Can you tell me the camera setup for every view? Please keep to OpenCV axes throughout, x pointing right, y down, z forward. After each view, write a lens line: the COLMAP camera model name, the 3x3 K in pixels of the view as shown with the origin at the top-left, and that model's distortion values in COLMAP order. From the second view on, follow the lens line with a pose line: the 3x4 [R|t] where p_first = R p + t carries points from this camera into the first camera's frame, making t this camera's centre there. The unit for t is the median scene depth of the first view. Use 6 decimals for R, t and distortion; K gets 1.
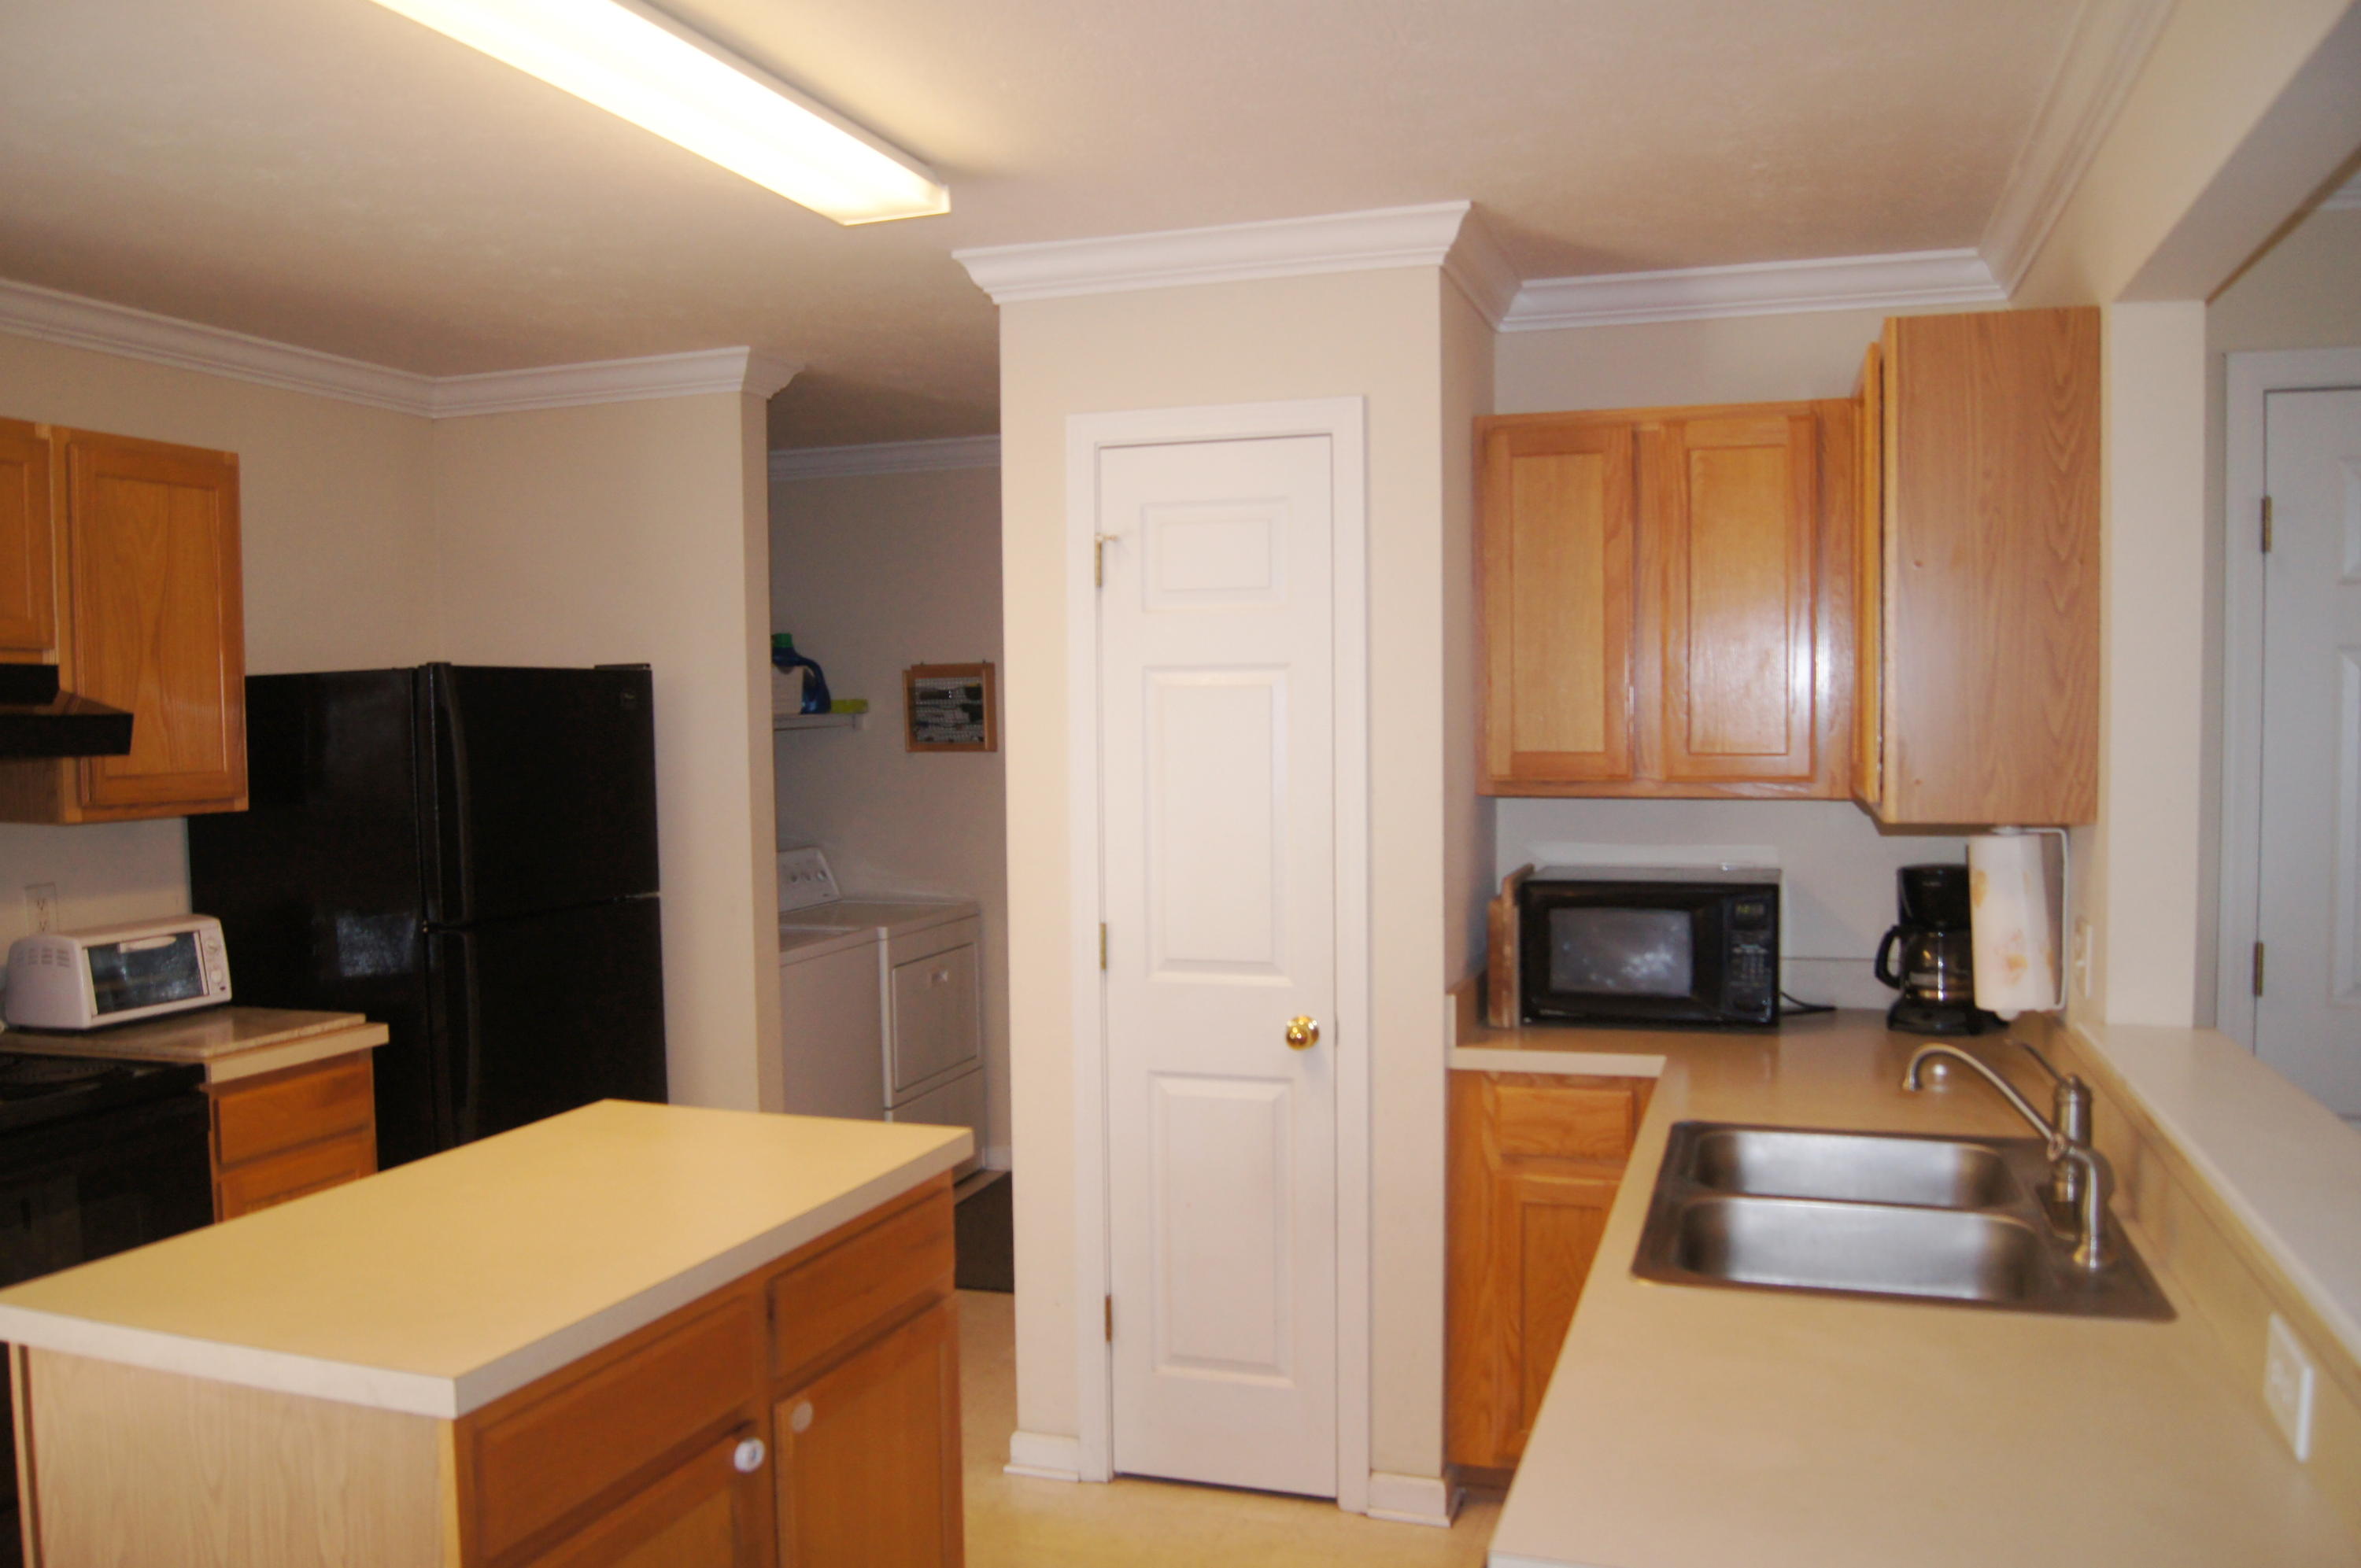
lens RADIAL K [[1839.0, 0, 1171.0], [0, 1839.0, 811.6], [0, 0, 1]] dist [-0.078991, 0.009677]
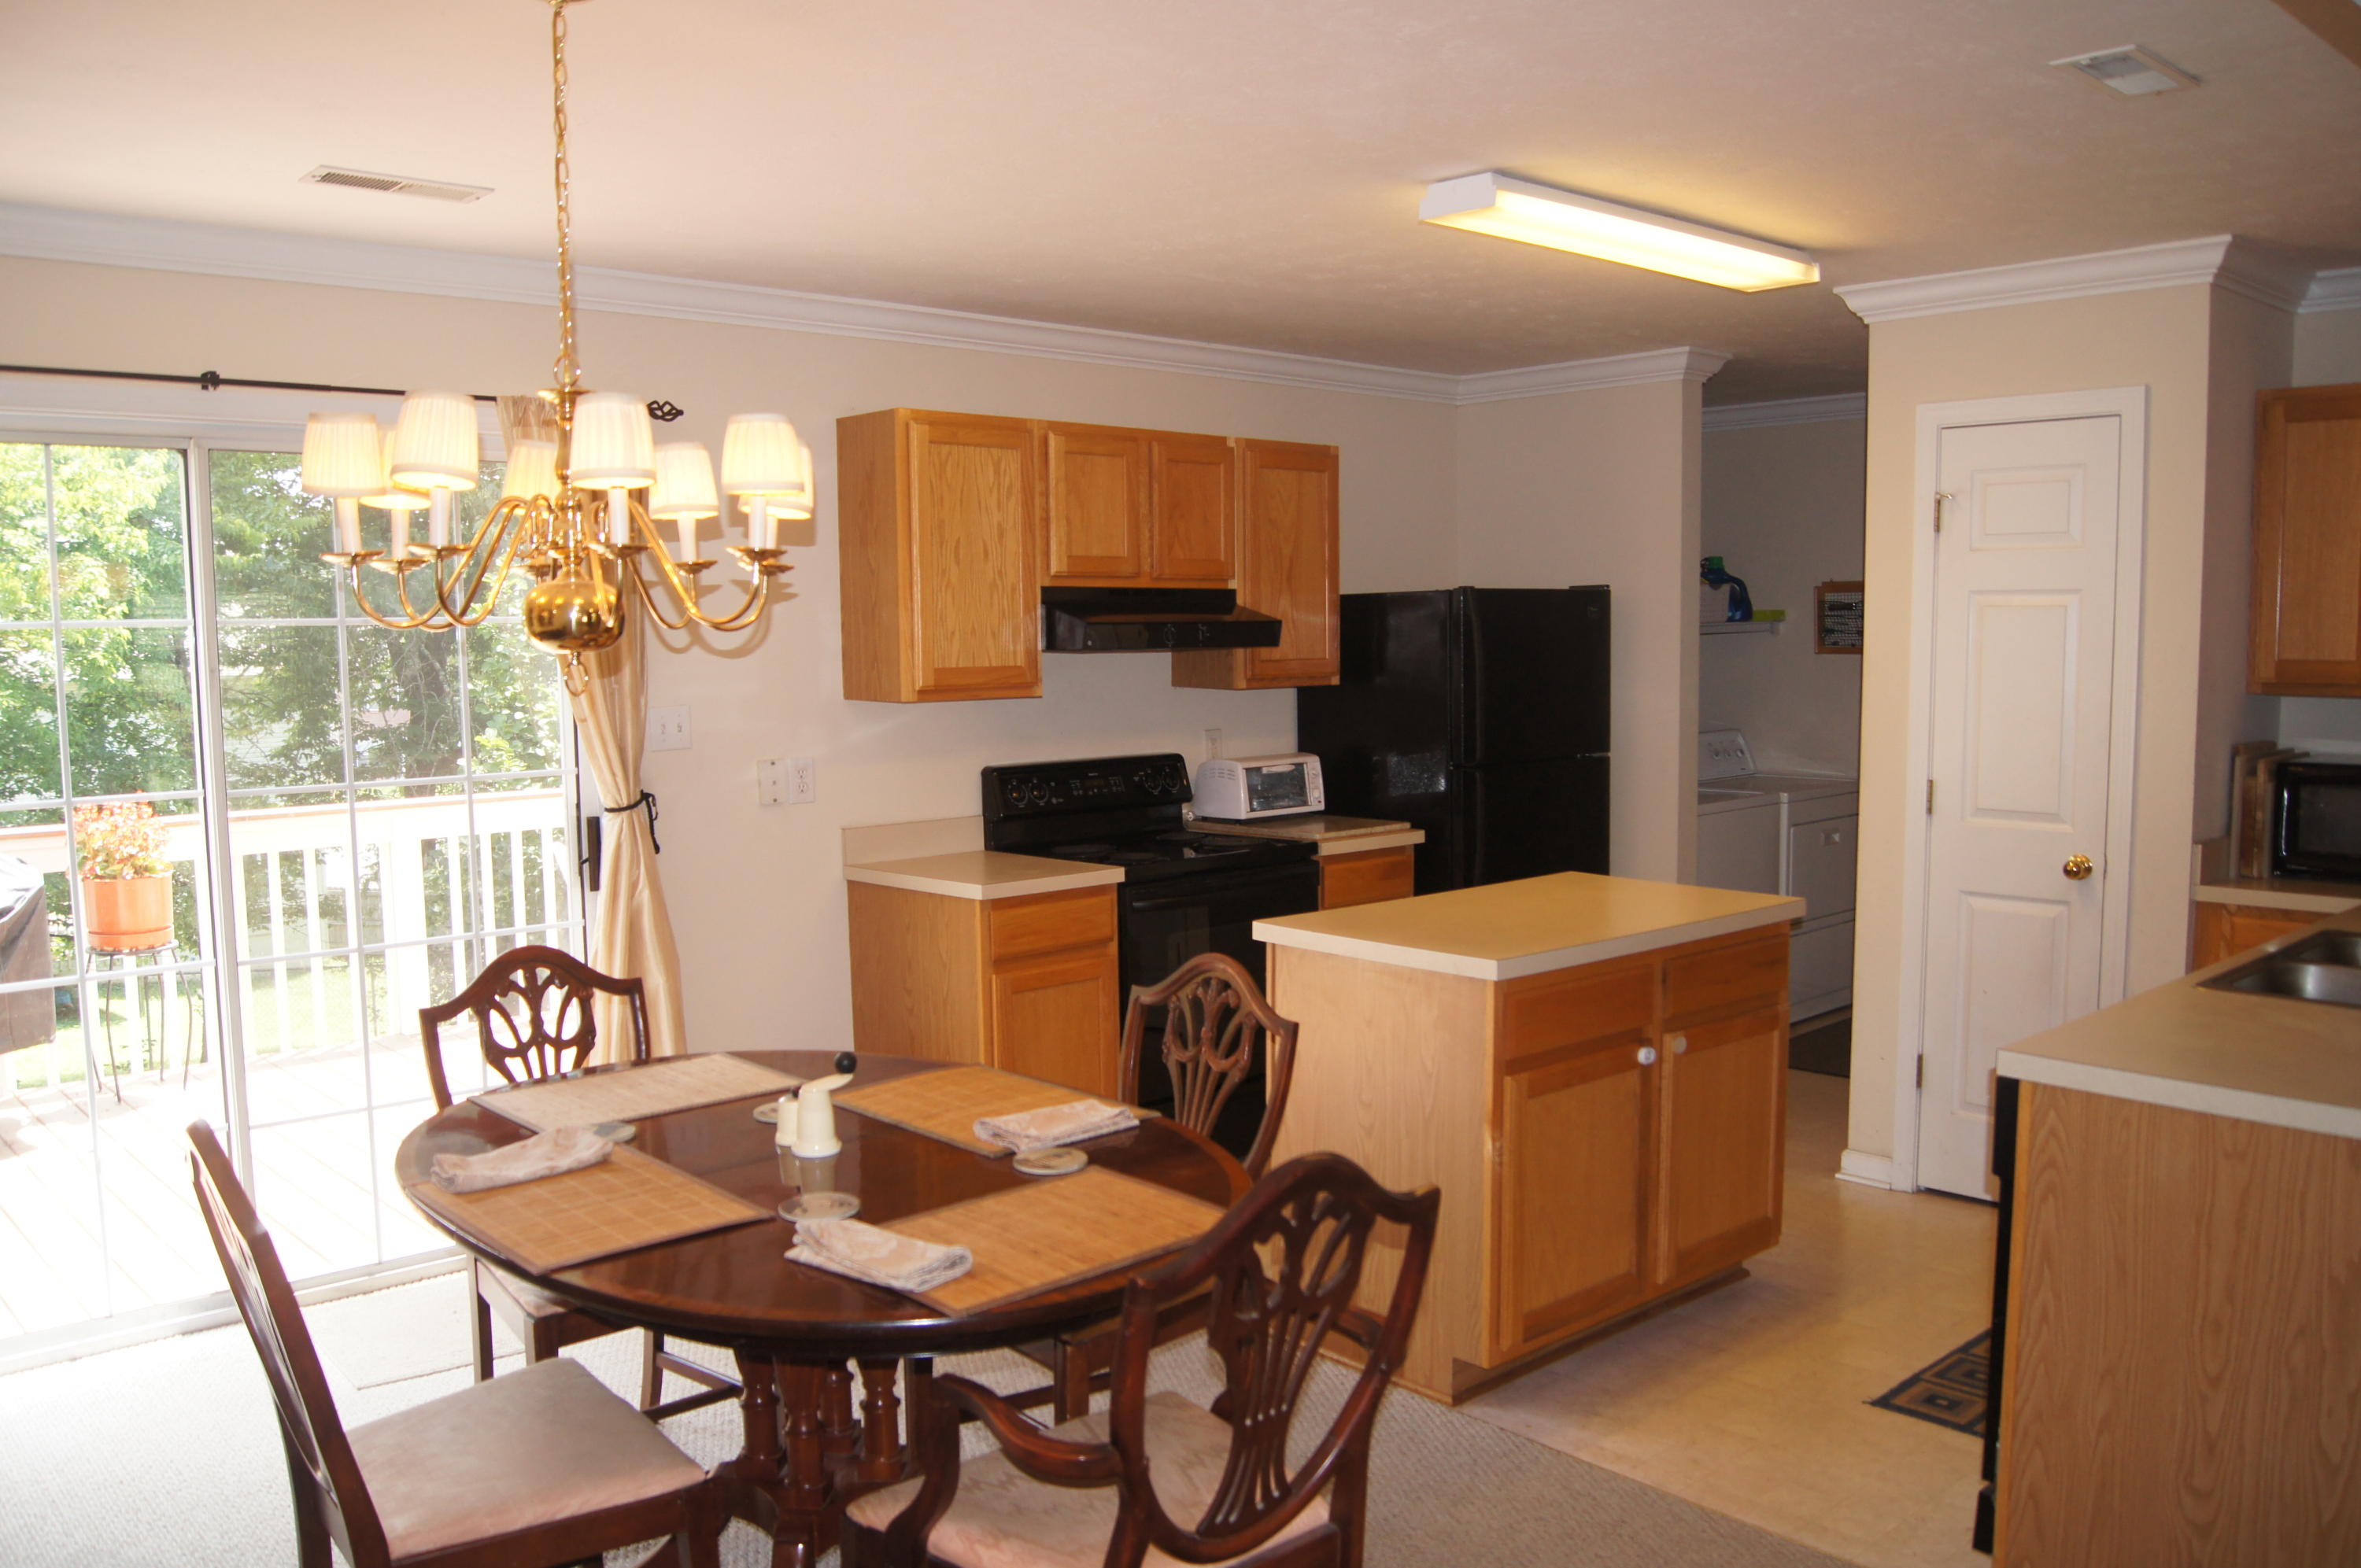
lens RADIAL K [[1839.0, 0, 1183.0], [0, 1839.0, 813.4], [0, 0, 1]] dist [-0.078991, 0.009677]
pose [[0.876352, 0.052070, -0.478849, 0.121908], [-0.026074, 0.997810, 0.060783, 0.017880], [0.480965, -0.040782, 0.875791, -0.438621]]
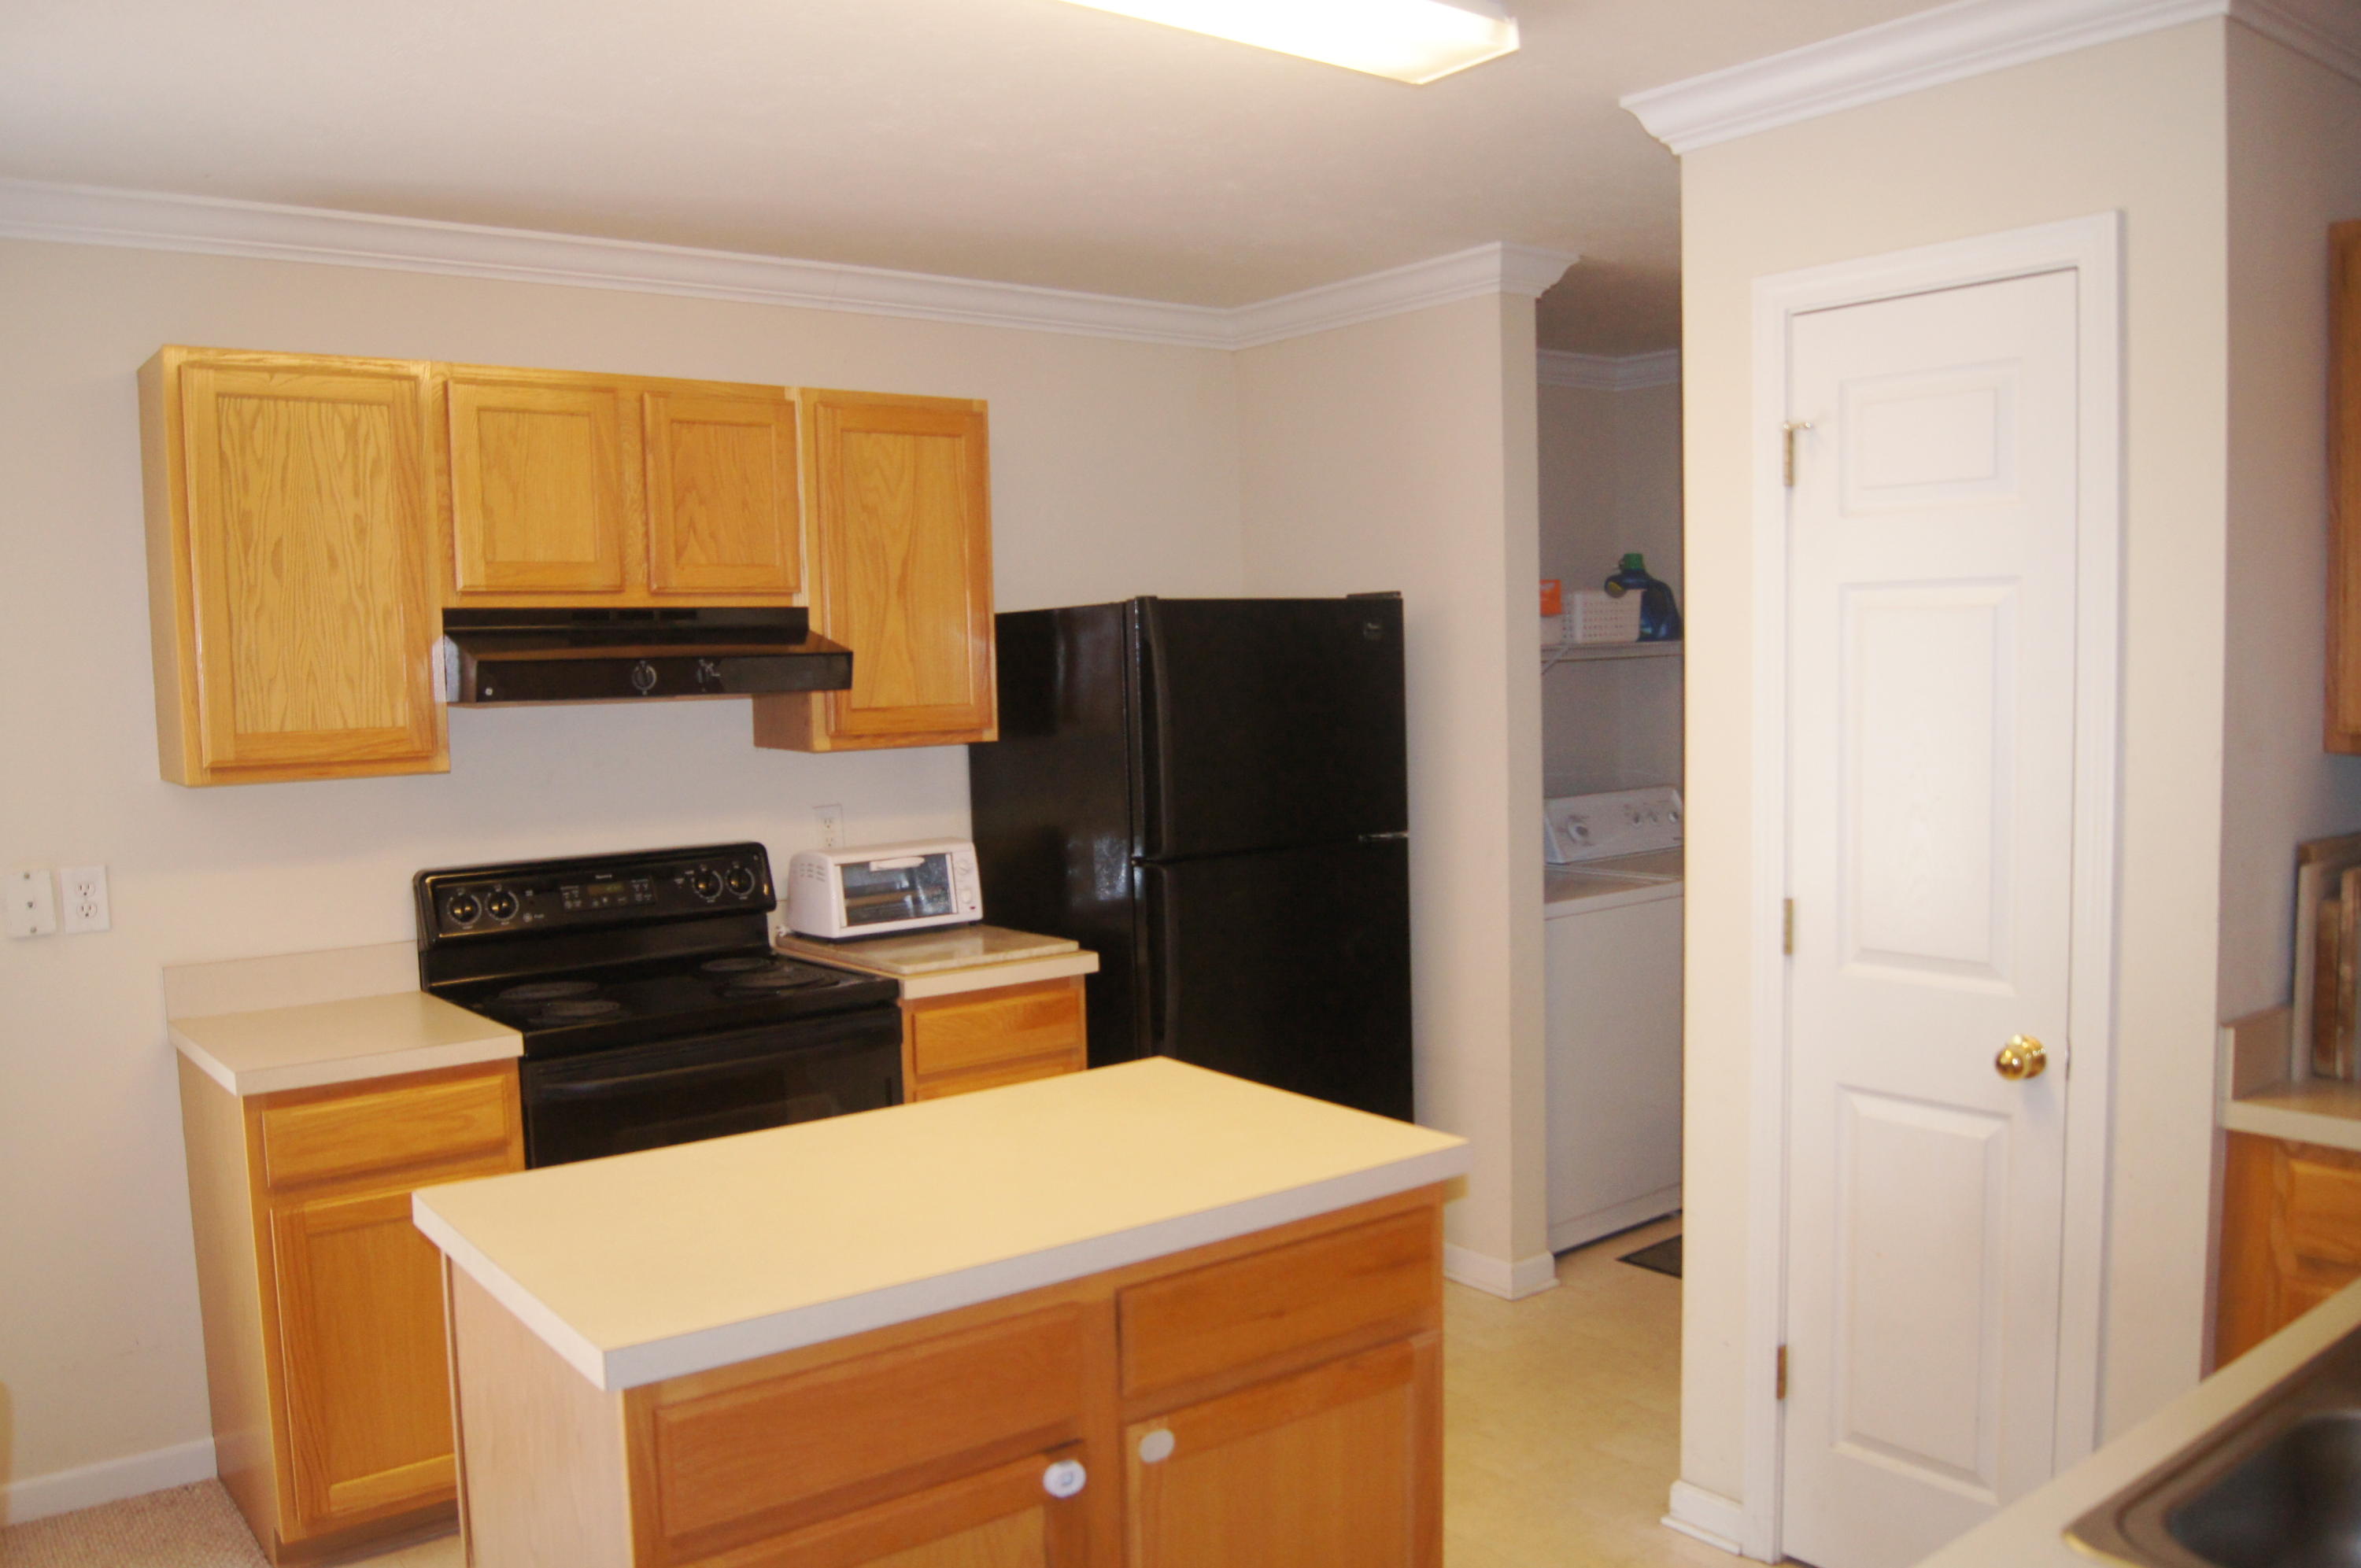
lens RADIAL K [[1839.0, 0, 1179.6], [0, 1839.0, 811.9], [0, 0, 1]] dist [-0.078991, 0.009677]
pose [[0.835662, 0.038393, -0.547900, 0.179197], [-0.015197, 0.998788, 0.046810, -0.011954], [0.549034, -0.030790, 0.835233, 0.170685]]
